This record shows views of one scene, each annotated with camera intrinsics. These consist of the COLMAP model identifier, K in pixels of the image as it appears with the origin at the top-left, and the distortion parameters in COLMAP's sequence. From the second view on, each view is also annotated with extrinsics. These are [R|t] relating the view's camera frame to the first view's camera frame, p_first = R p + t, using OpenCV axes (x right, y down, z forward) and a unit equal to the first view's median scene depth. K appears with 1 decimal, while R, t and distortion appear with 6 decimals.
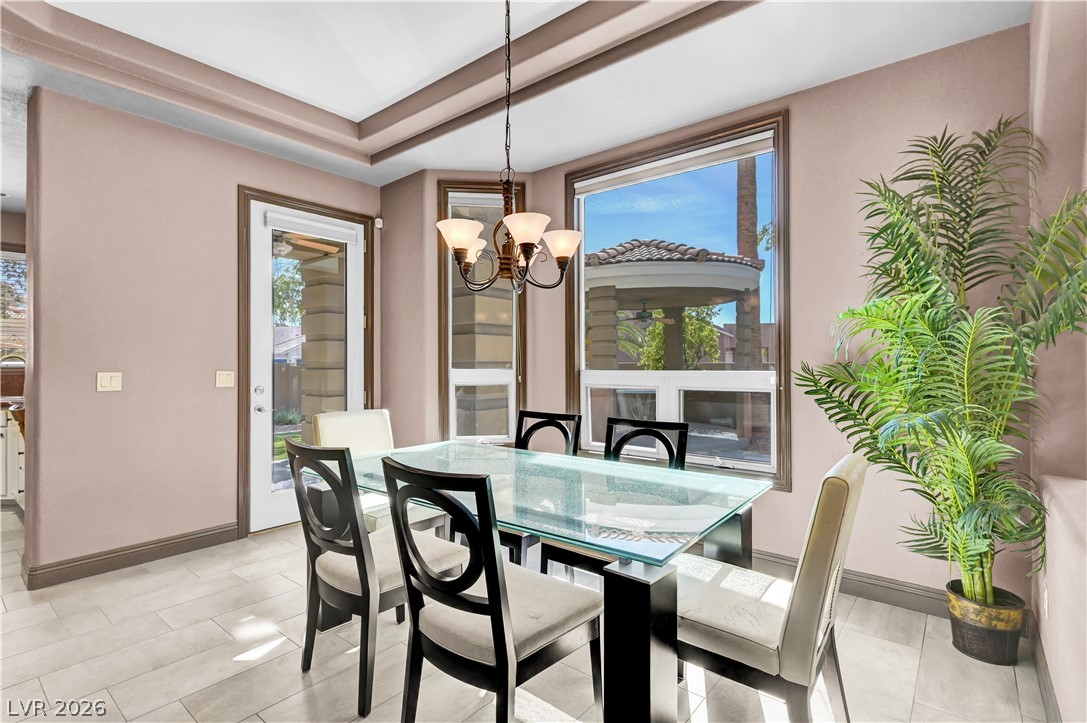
lens RADIAL K [[518.7, 0, 543.5], [0, 518.7, 361.5], [0, 0, 1]] dist [-0.000611, 0.000026]
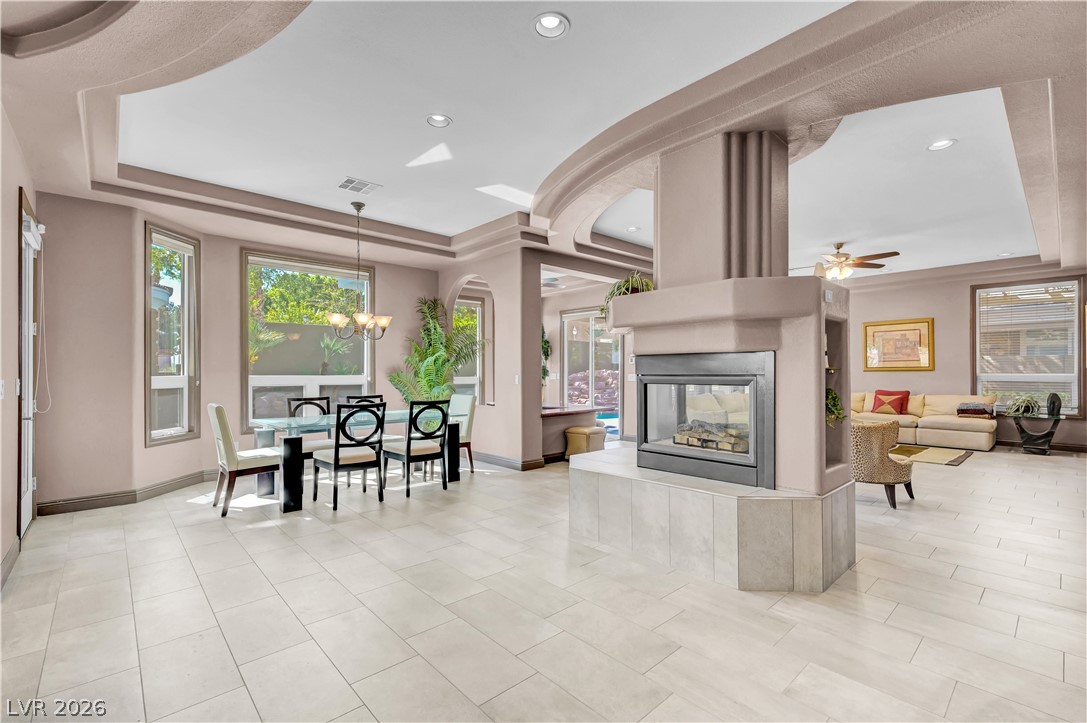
lens RADIAL K [[474.0, 0, 543.6], [0, 474.0, 367.5], [0, 0, 1]] dist [0.000046, 0.000008]
pose [[0.143722, 0.006224, 0.989599, -1.201939], [-0.003402, 0.999977, -0.005795, -0.002832], [-0.989612, -0.002533, 0.143740, -0.078099]]
